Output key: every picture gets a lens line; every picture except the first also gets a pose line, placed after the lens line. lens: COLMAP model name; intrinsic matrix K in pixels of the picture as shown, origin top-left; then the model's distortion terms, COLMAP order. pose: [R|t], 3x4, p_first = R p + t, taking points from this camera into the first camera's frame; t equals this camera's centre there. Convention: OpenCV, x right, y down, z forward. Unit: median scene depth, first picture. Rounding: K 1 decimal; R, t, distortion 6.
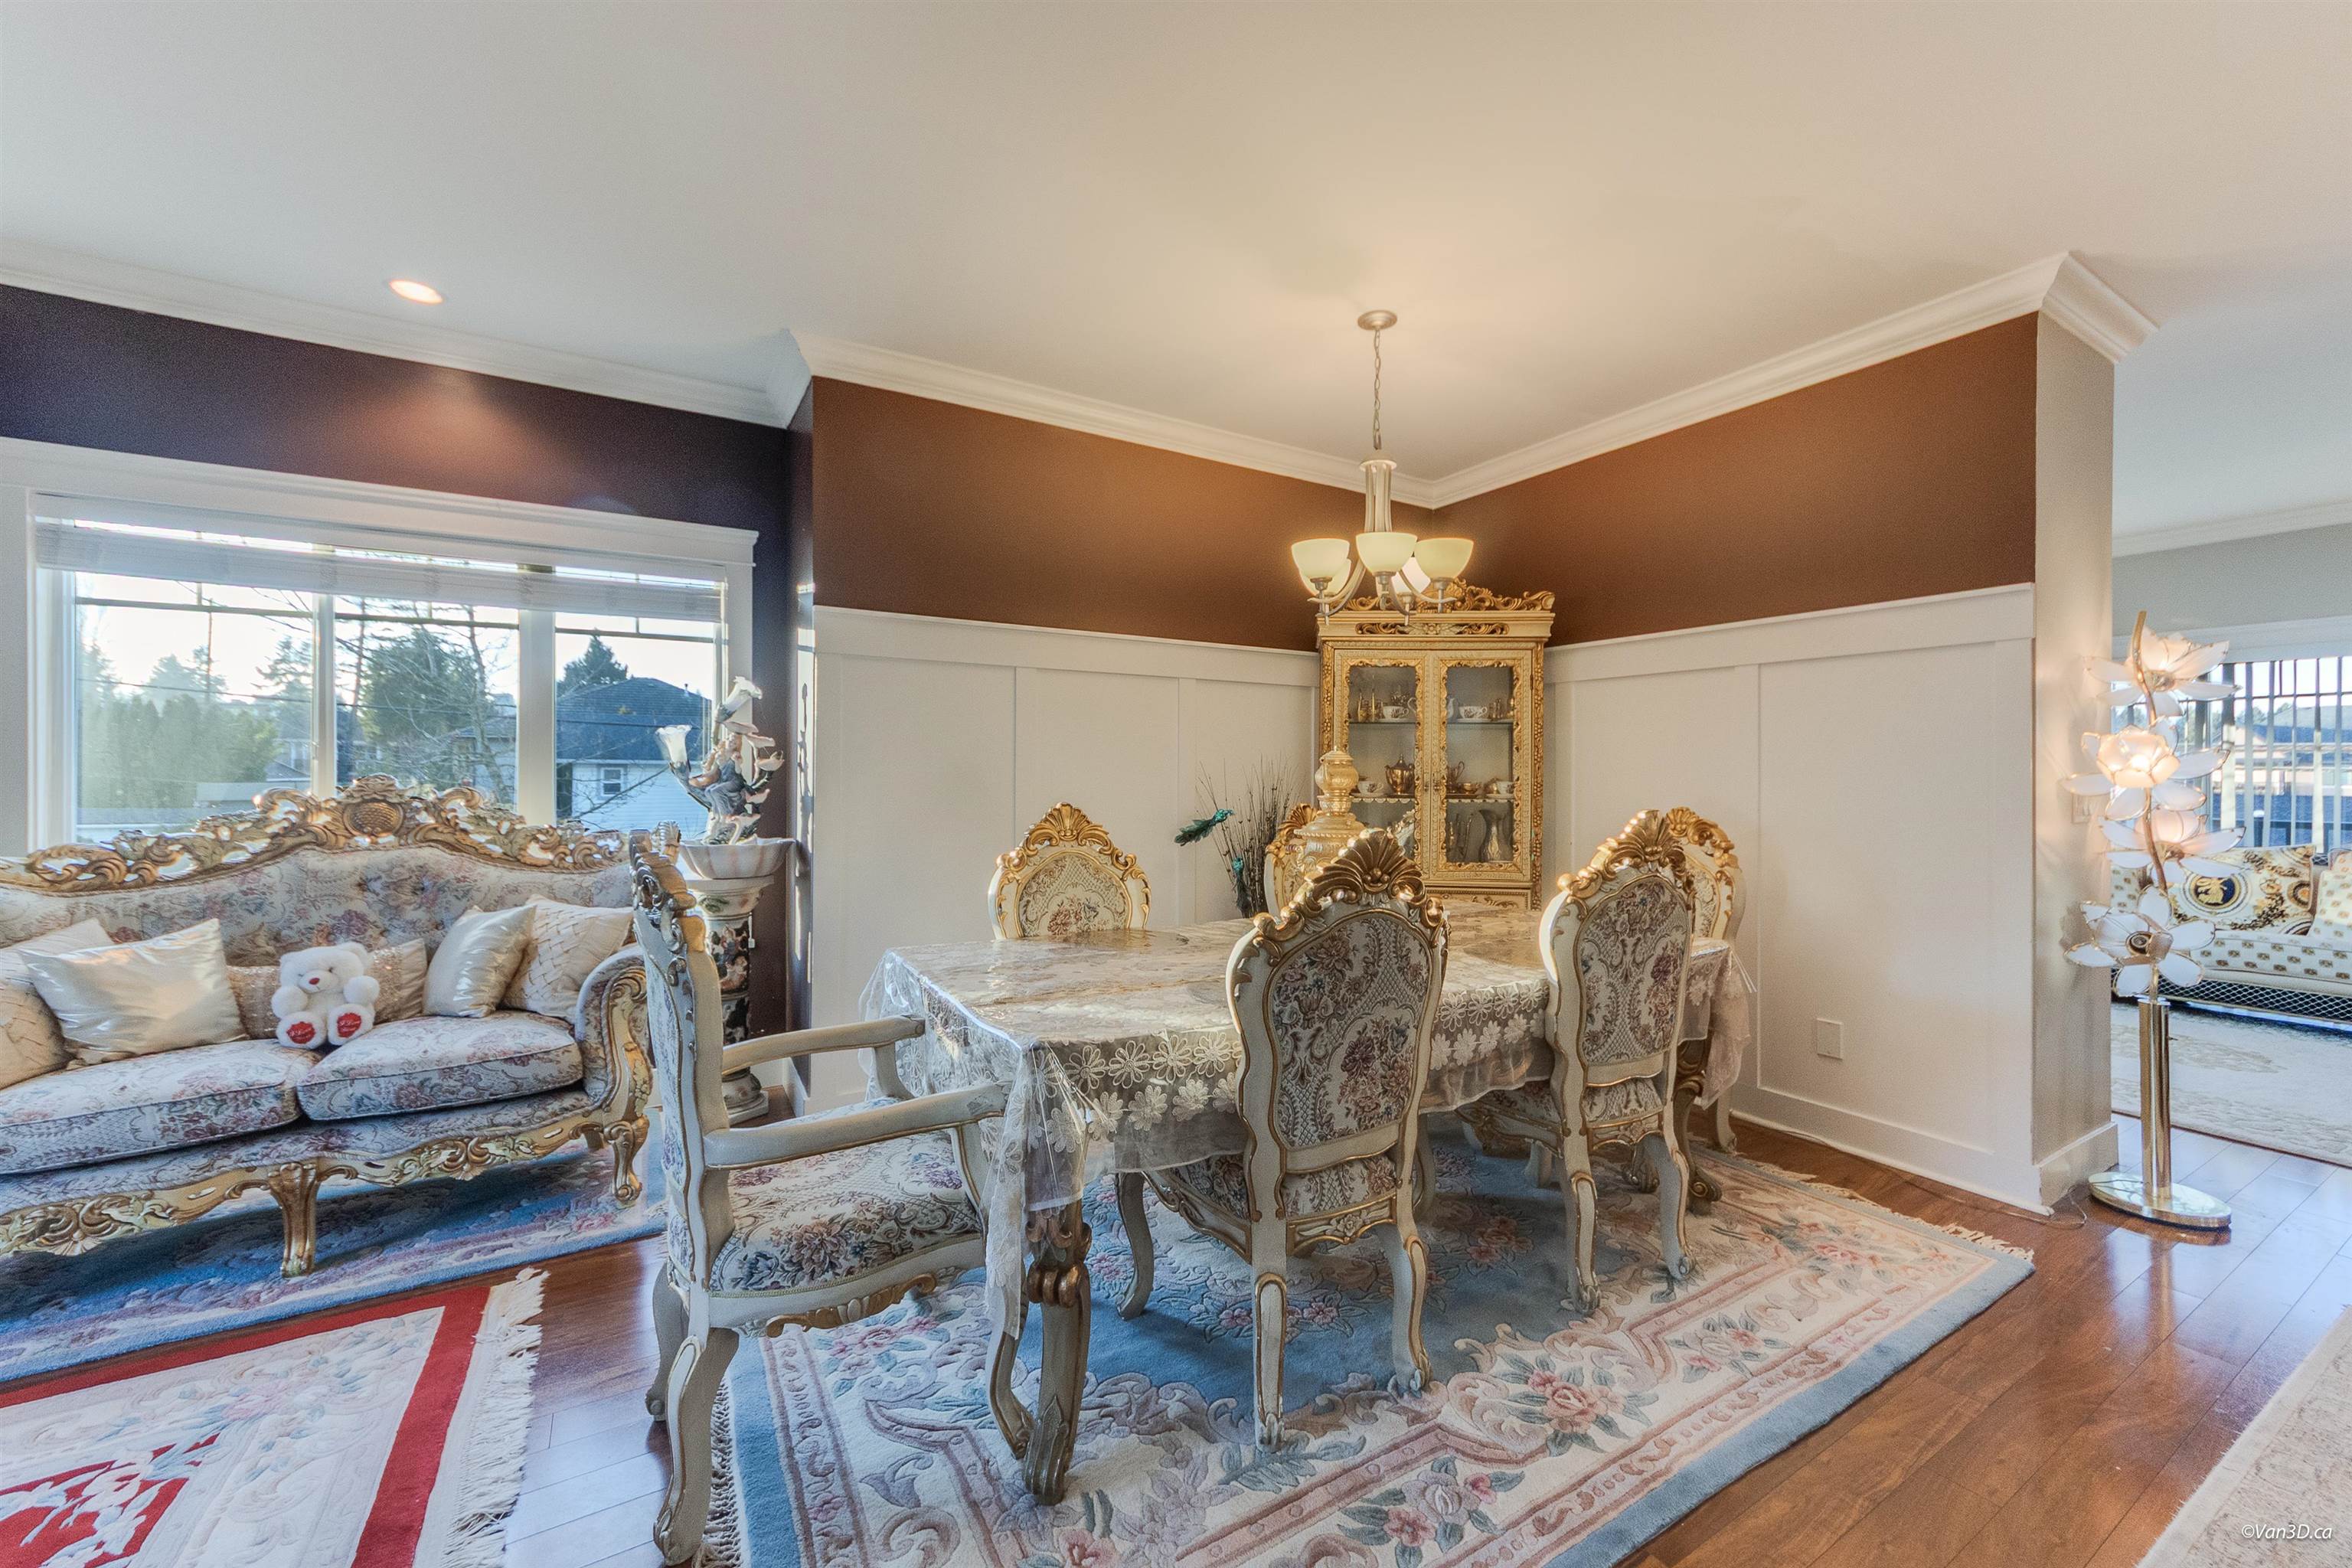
lens RADIAL K [[917.0, 0, 1188.7], [0, 917.0, 785.9], [0, 0, 1]] dist [-0.000734, -0.000039]
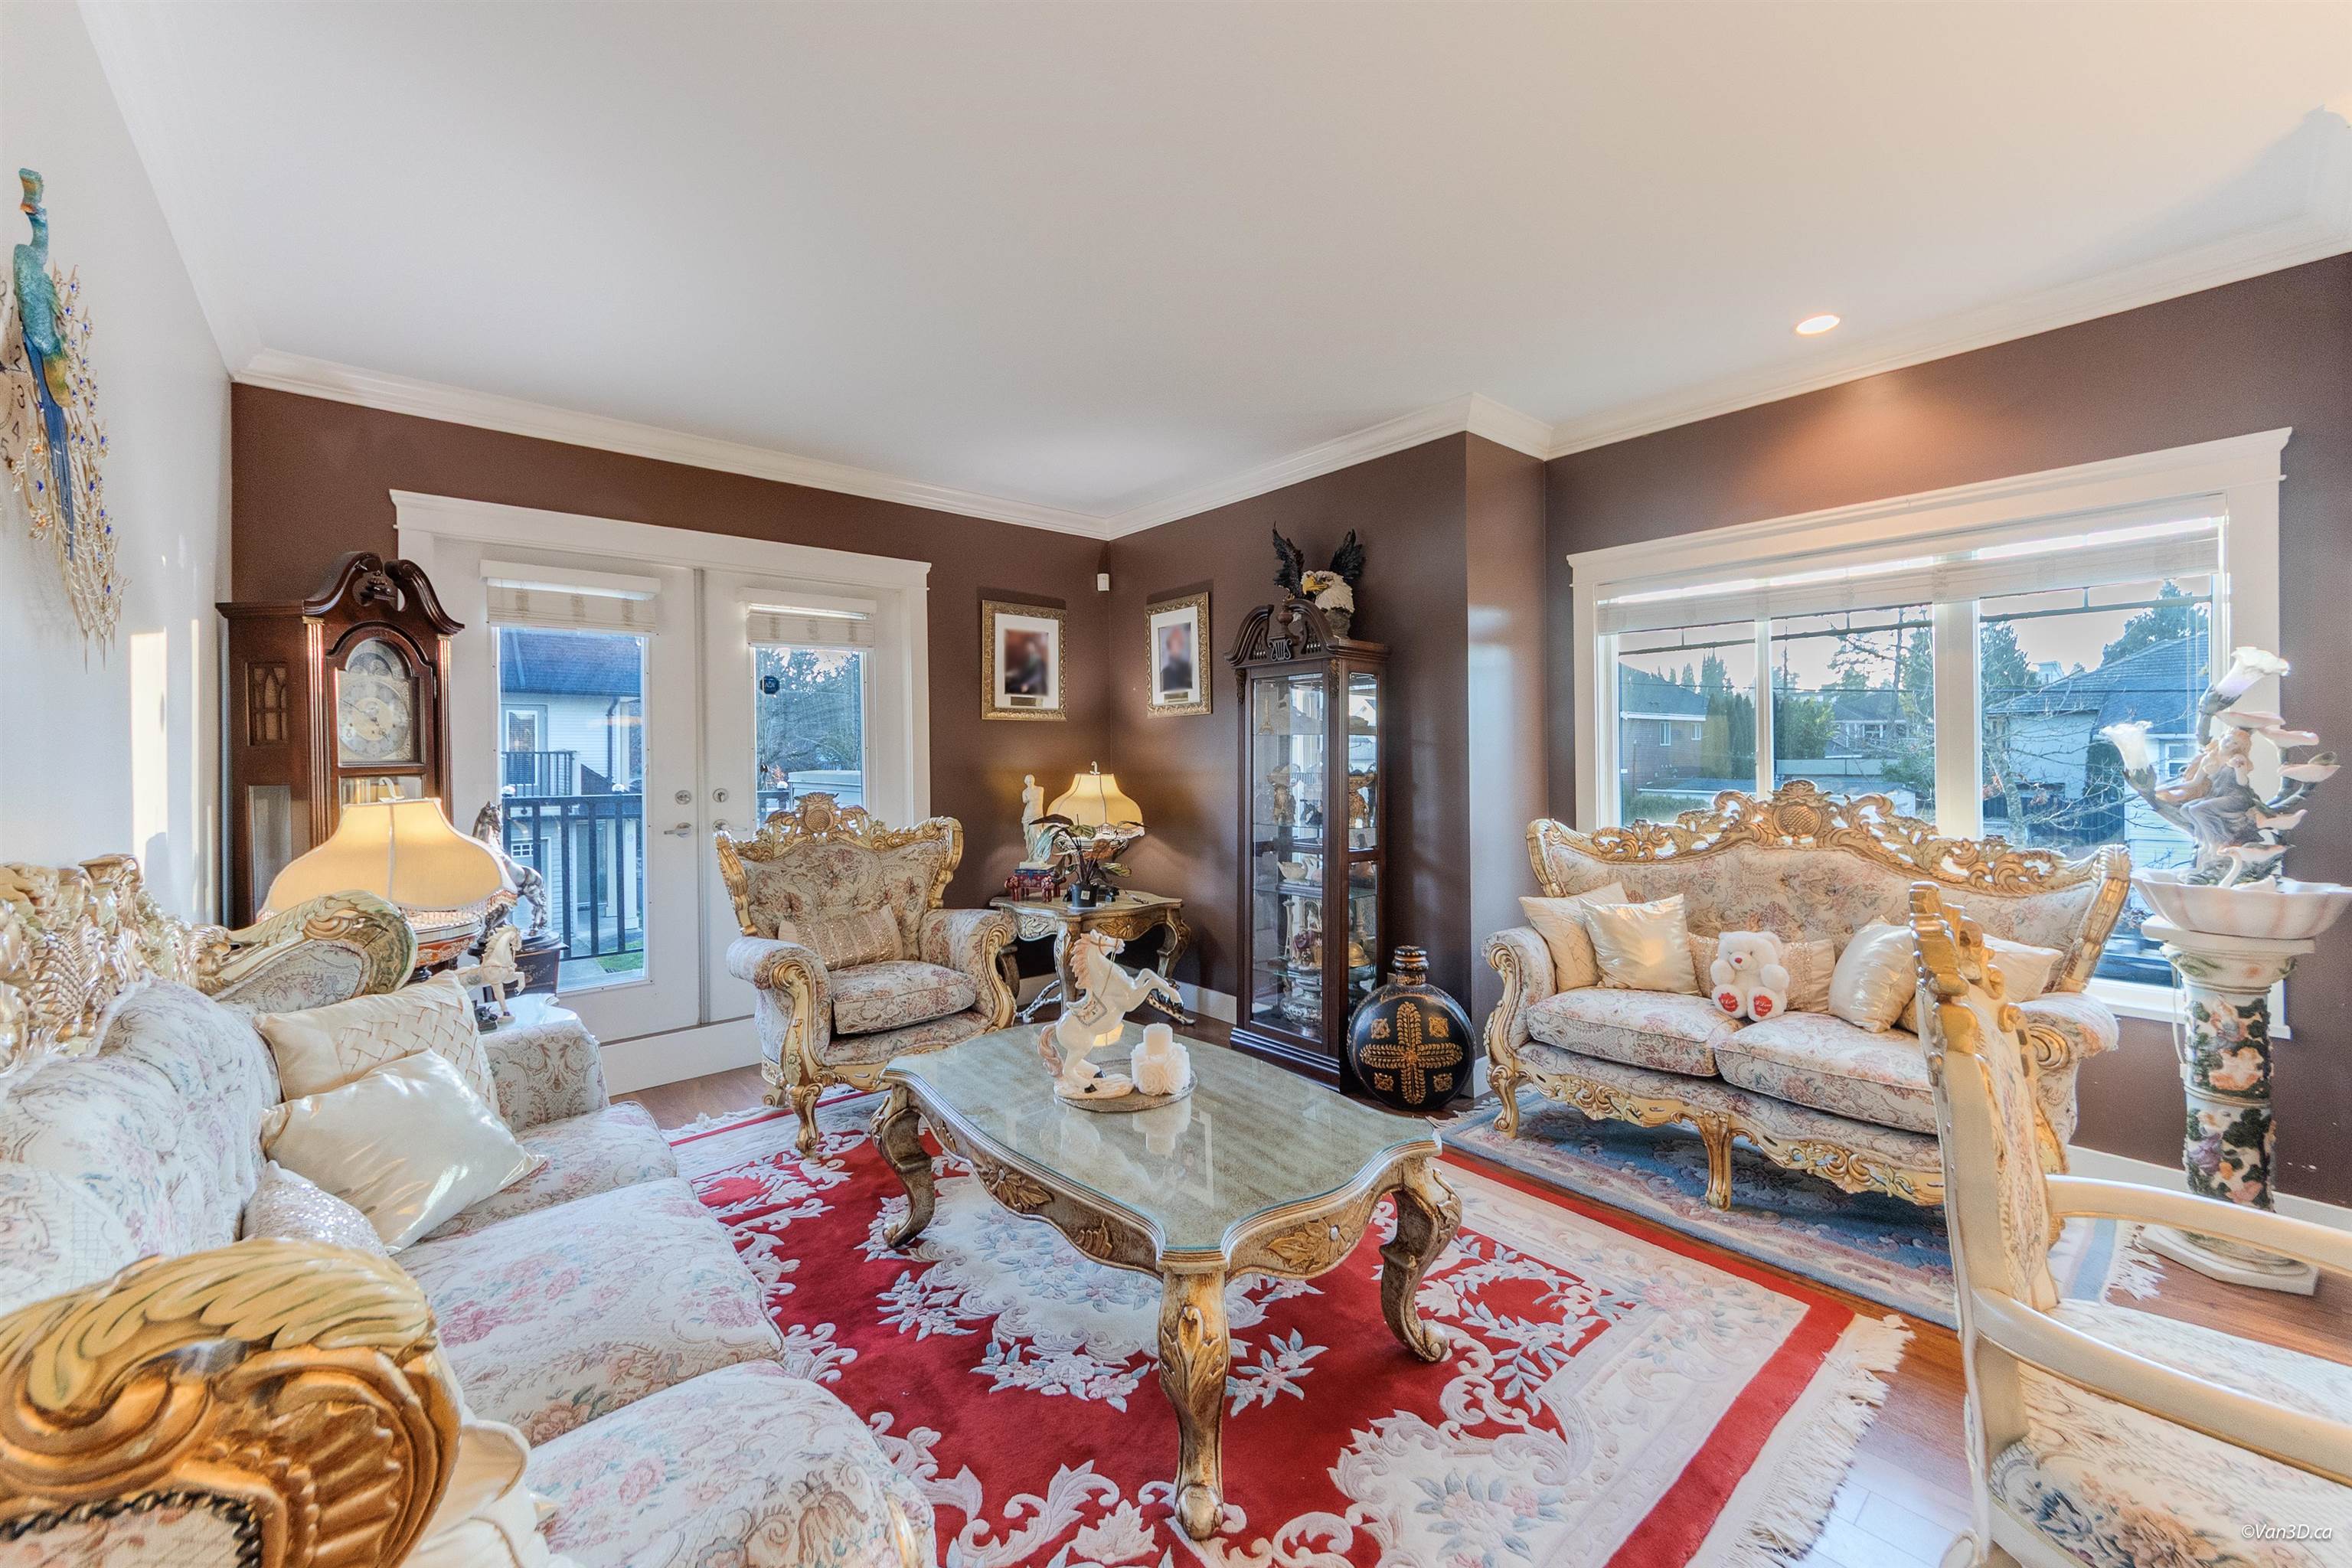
lens RADIAL K [[917.0, 0, 1189.6], [0, 917.0, 760.1], [0, 0, 1]] dist [-0.000734, -0.000039]
pose [[0.176008, -0.000075, -0.984389, 0.071437], [0.000200, 1.000000, -0.000040, -0.041945], [0.984389, -0.000190, 0.176008, 0.105334]]
